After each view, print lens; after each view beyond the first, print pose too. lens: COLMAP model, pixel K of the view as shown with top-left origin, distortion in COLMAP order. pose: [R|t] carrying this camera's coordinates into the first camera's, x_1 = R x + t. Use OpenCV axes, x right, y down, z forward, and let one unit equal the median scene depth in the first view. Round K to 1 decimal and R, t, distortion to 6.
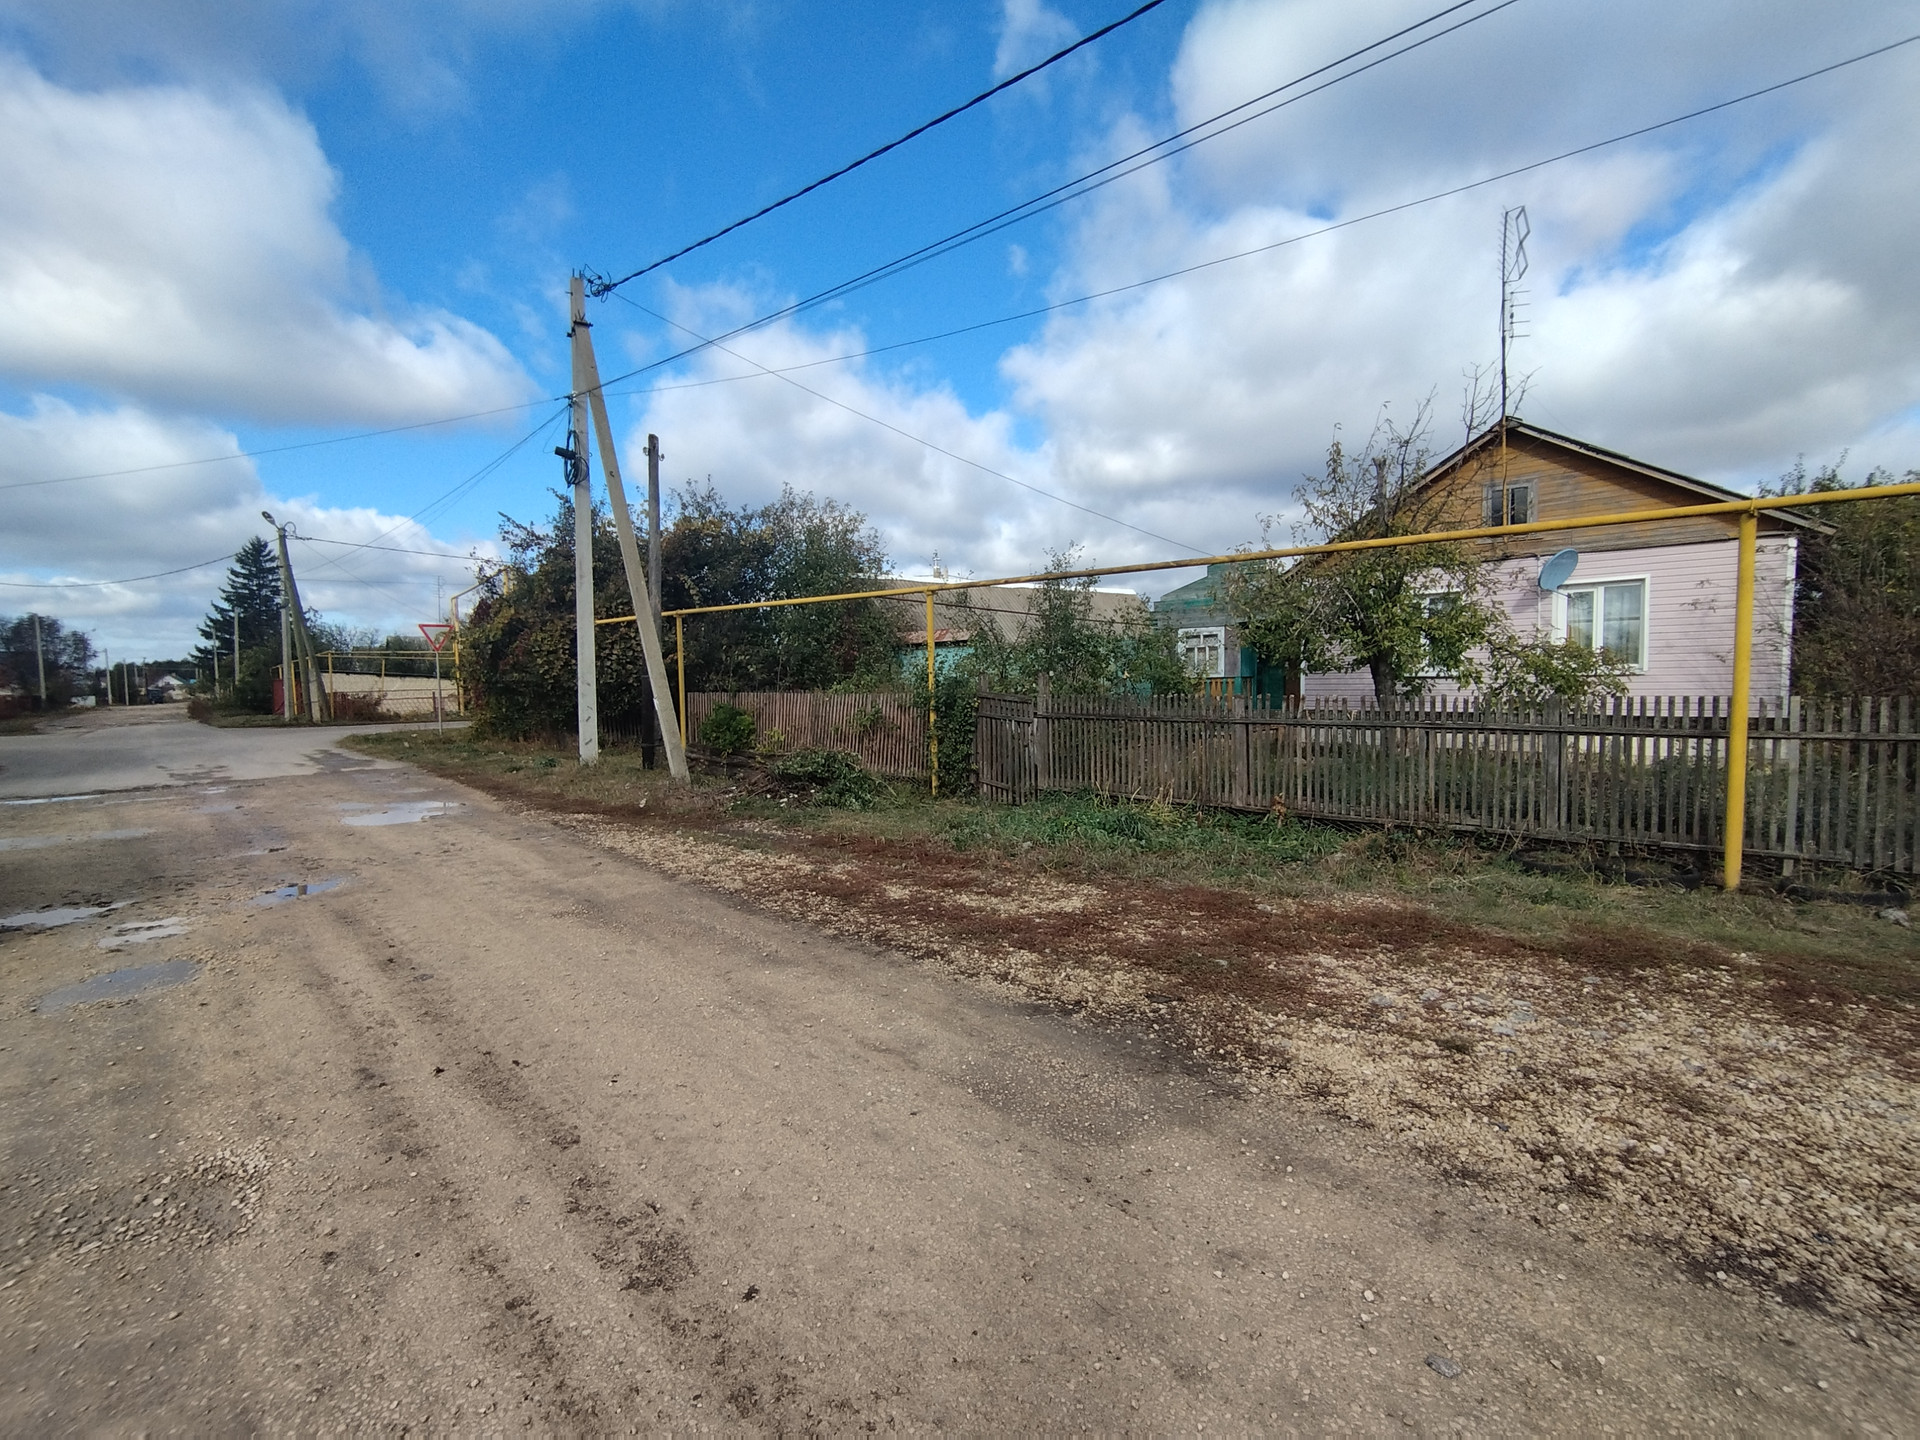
lens RADIAL K [[883.7, 0, 953.3], [0, 883.7, 716.4], [0, 0, 1]] dist [0.002106, 0.004459]
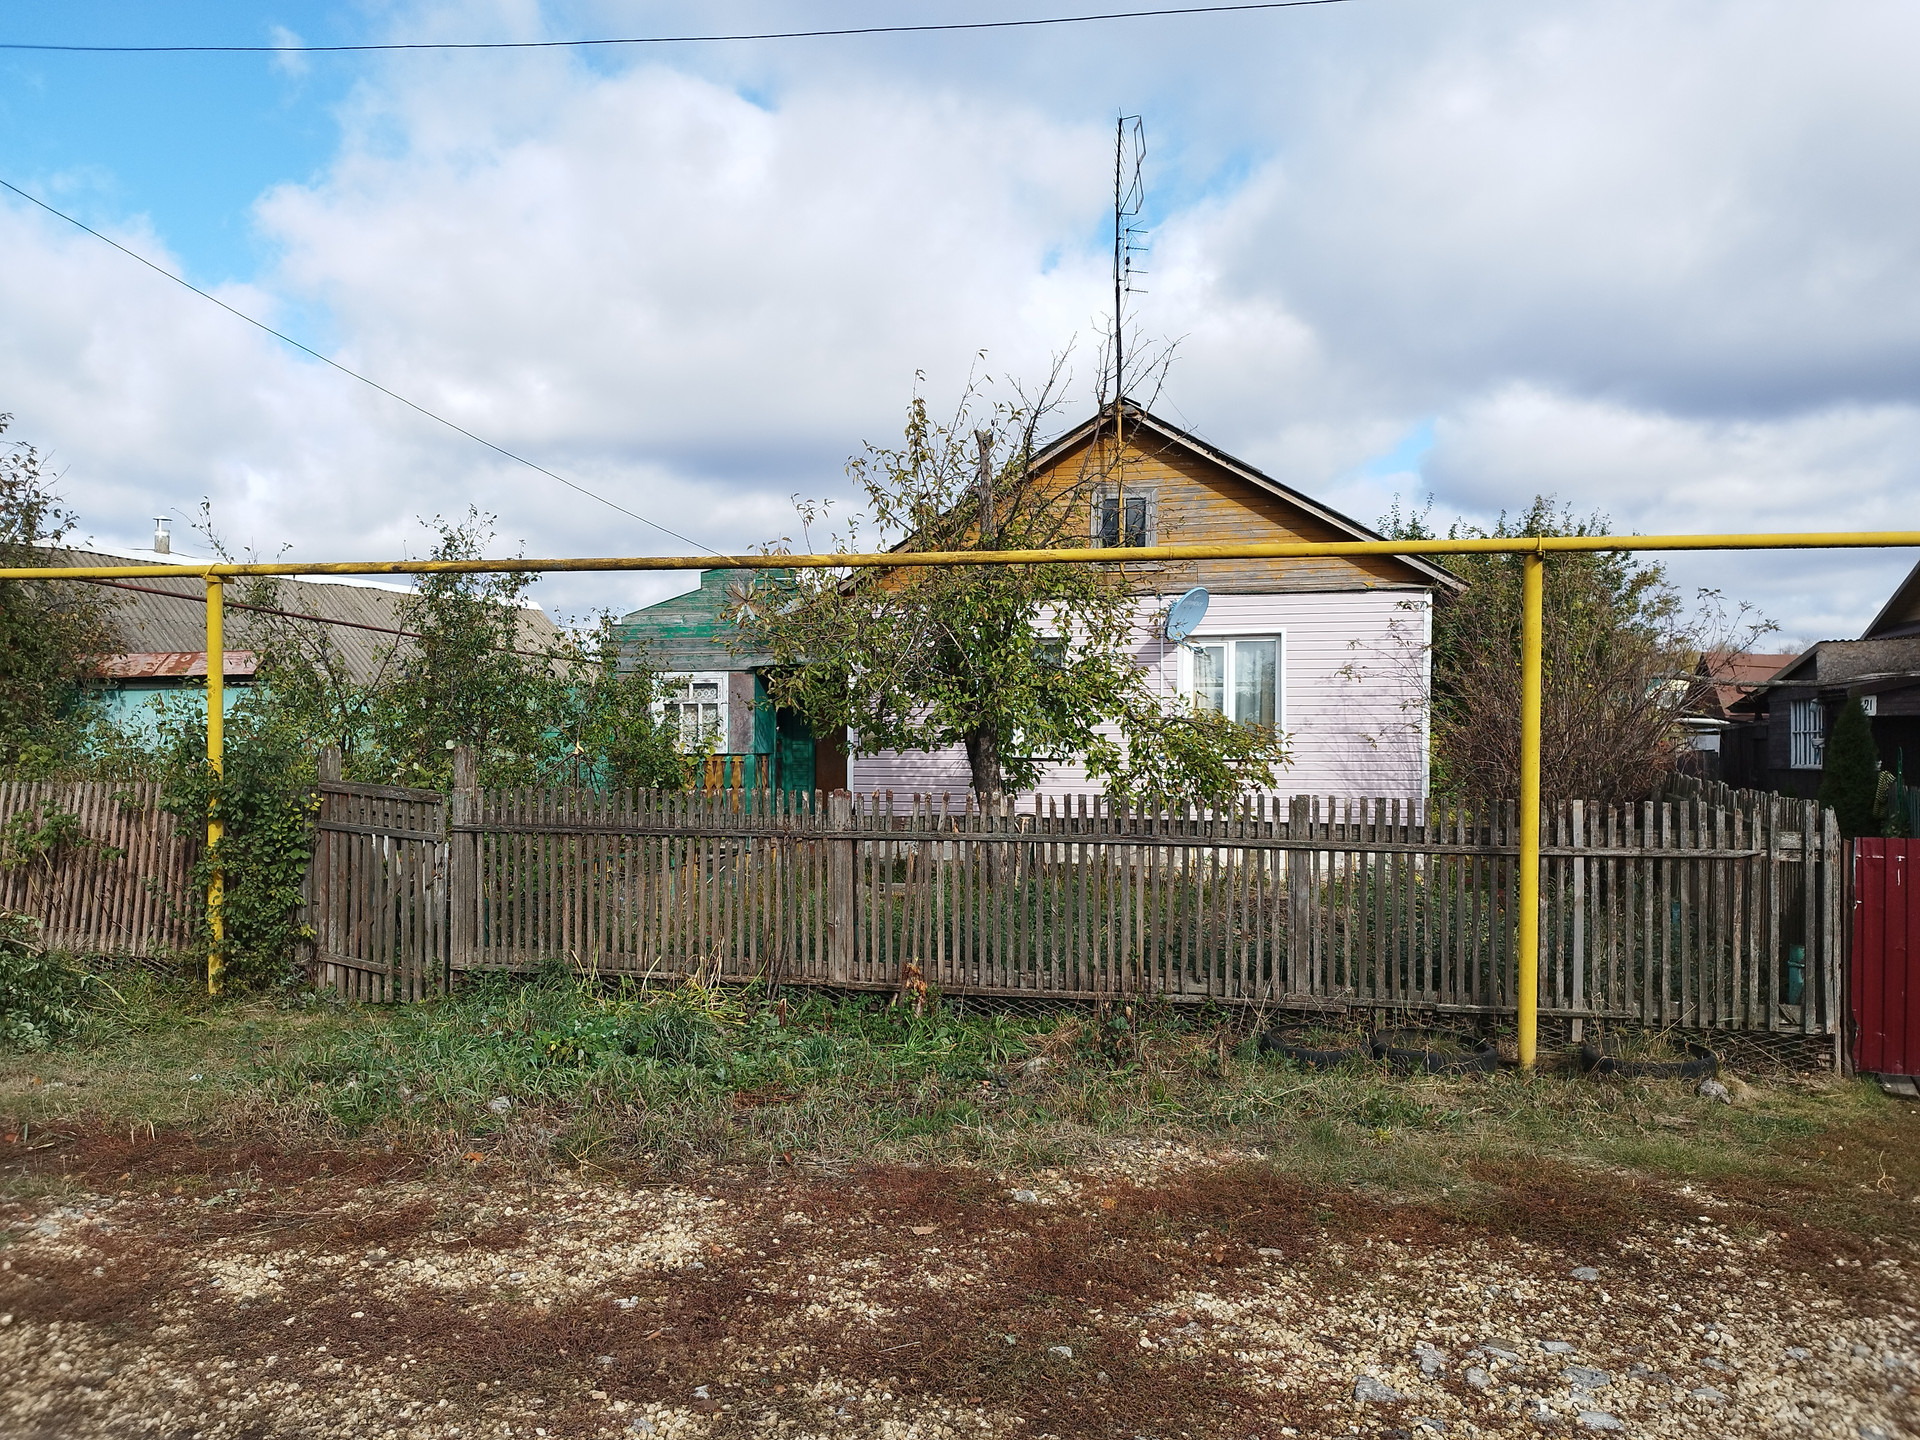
lens RADIAL K [[1395.9, 0, 960.7], [0, 1395.9, 715.4], [0, 0, 1]] dist [0.038976, -0.025789]
pose [[0.866582, 0.026895, 0.498309, -0.084030], [0.006325, 0.997874, -0.064857, -0.016092], [-0.498994, 0.059356, 0.864570, 0.179858]]
